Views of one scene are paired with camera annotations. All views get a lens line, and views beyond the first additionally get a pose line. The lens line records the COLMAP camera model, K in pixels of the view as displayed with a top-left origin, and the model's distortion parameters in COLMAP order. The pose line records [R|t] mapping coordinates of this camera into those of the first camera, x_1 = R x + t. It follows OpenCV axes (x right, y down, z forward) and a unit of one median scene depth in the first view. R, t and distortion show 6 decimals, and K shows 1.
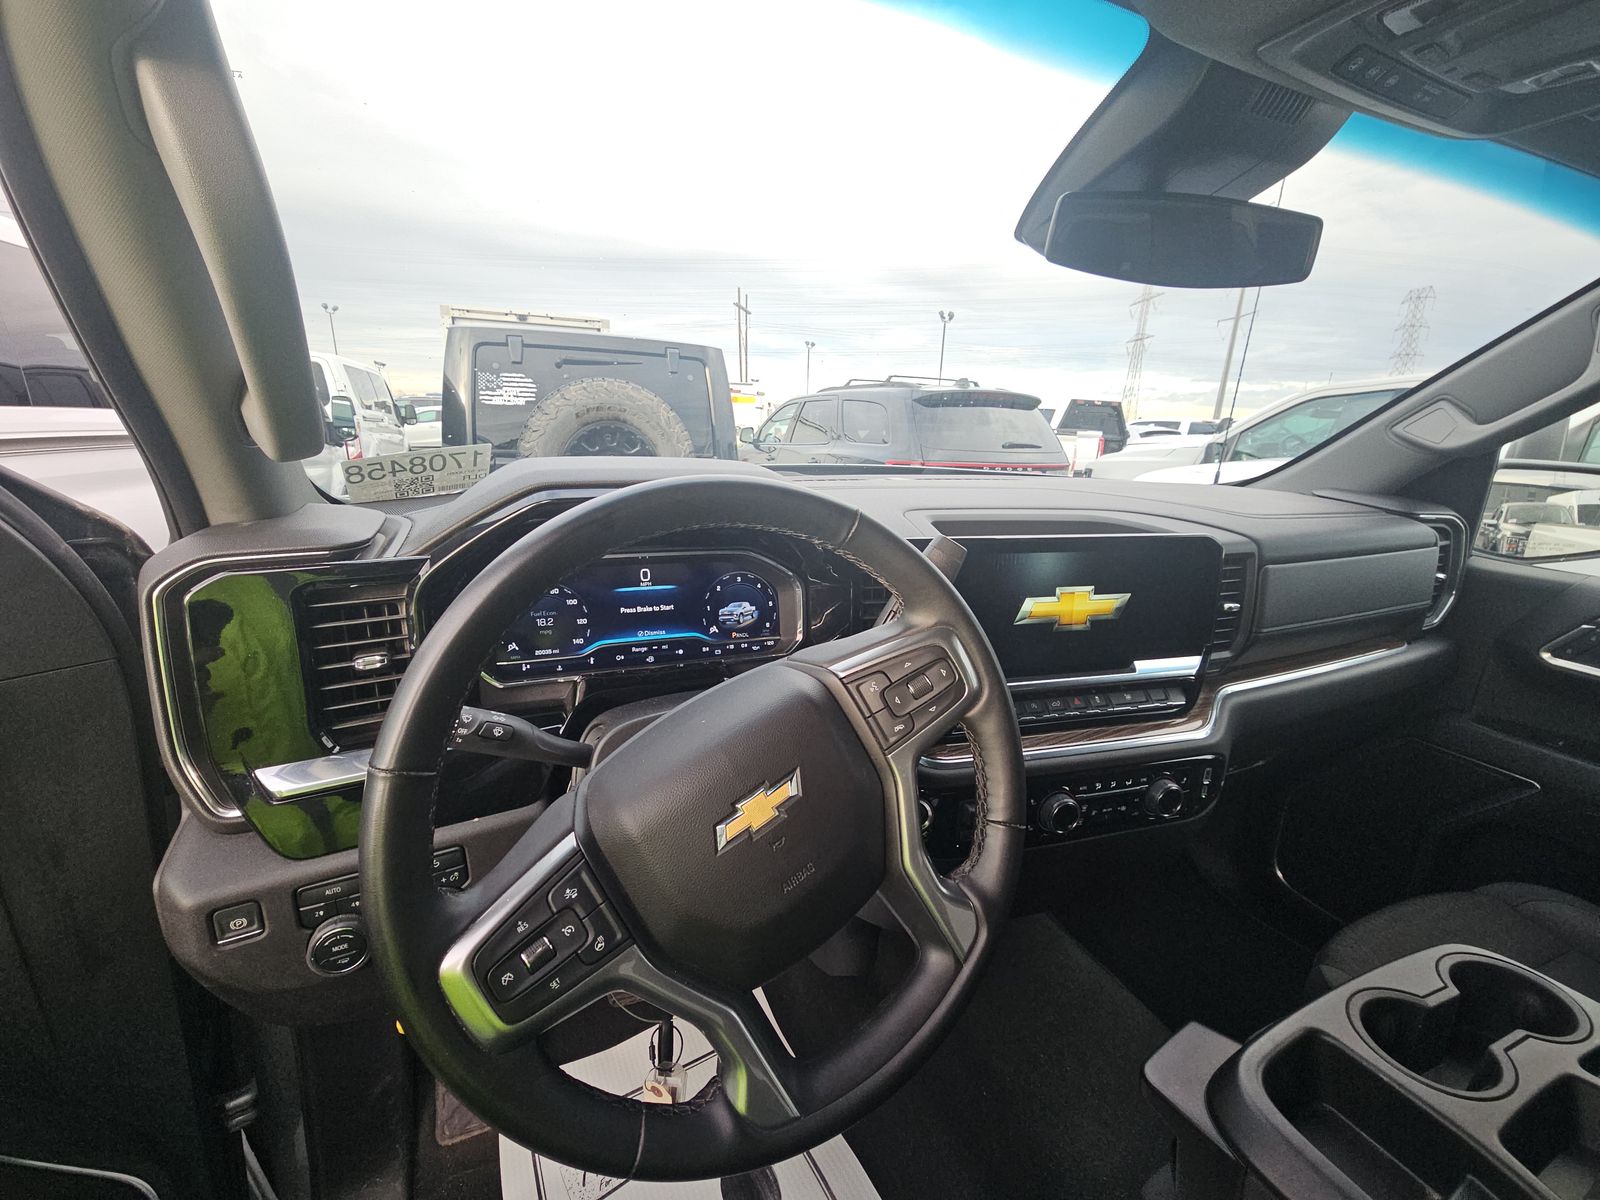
lens RADIAL K [[656.5, 0, 785.0], [0, 656.5, 603.7], [0, 0, 1]] dist [-0.011696, -0.003504]
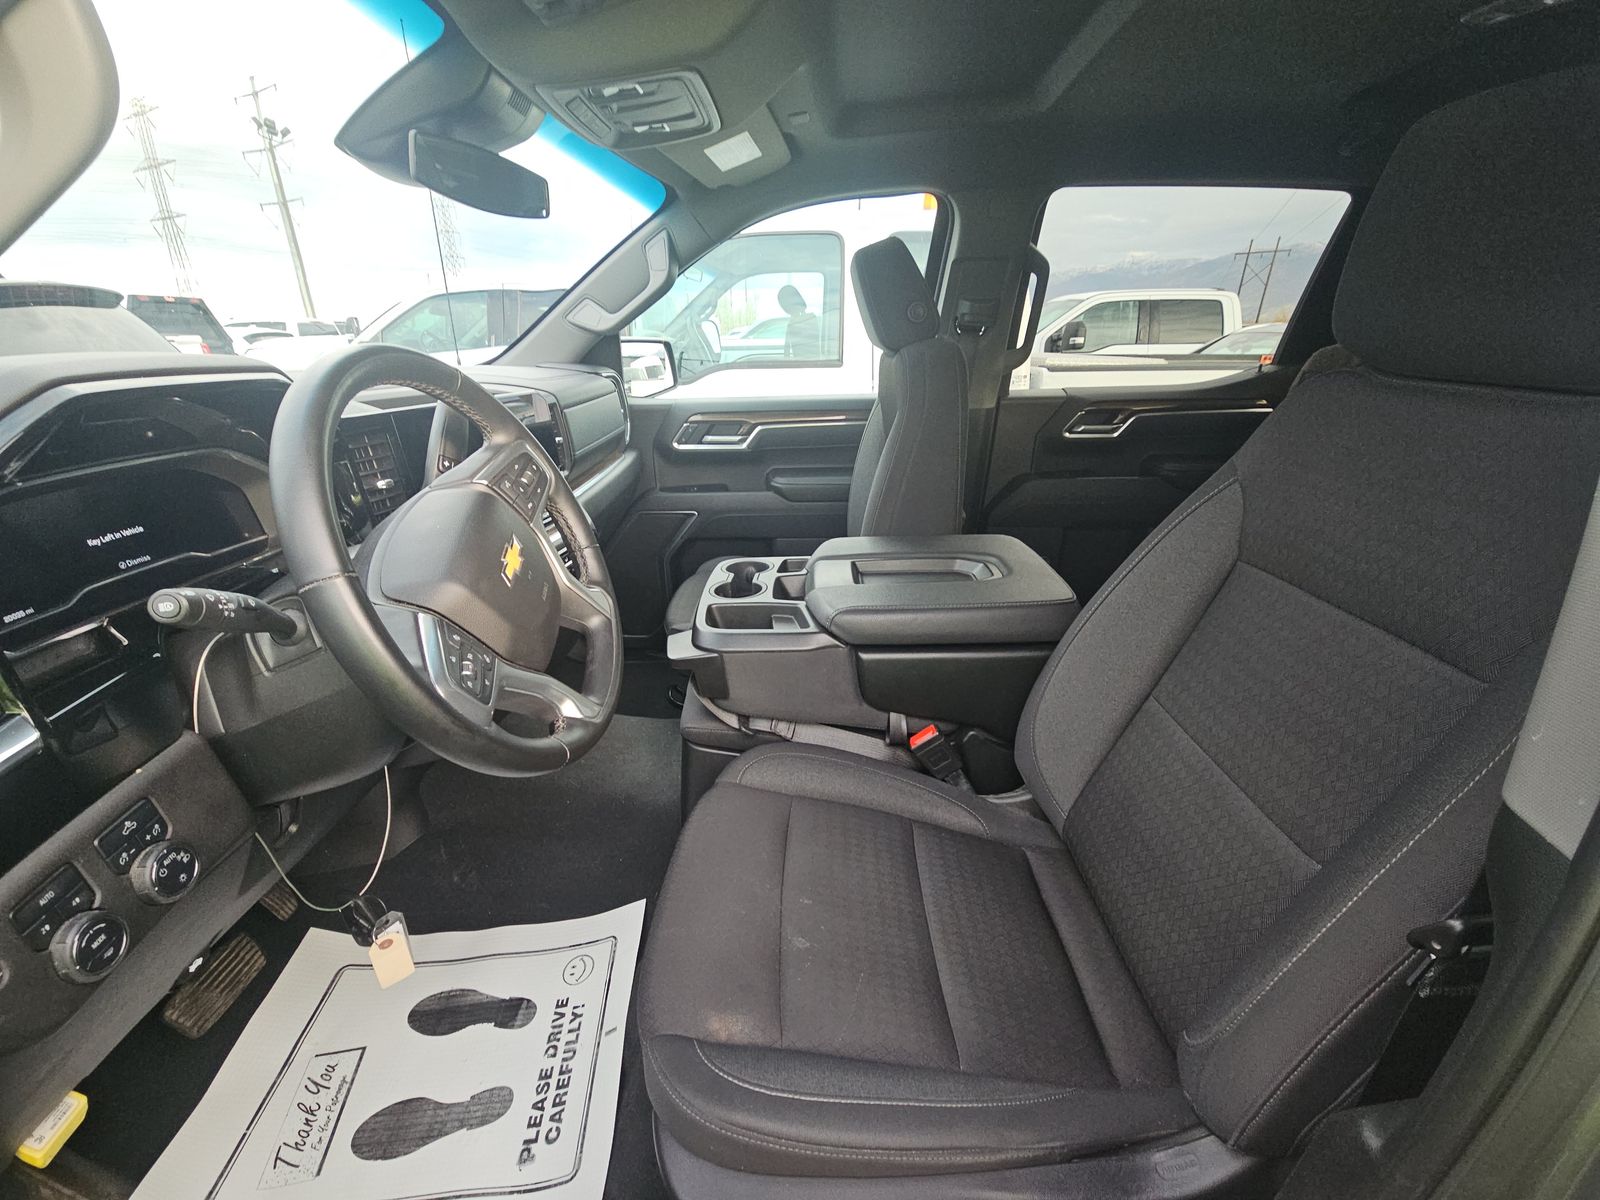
lens RADIAL K [[708.8, 0, 796.6], [0, 708.8, 616.0], [0, 0, 1]] dist [-0.003610, -0.002485]
pose [[0.387263, -0.357635, 0.849779, -0.581369], [0.254384, 0.927370, 0.274361, 0.066752], [-0.886180, 0.109920, 0.450113, -0.168414]]
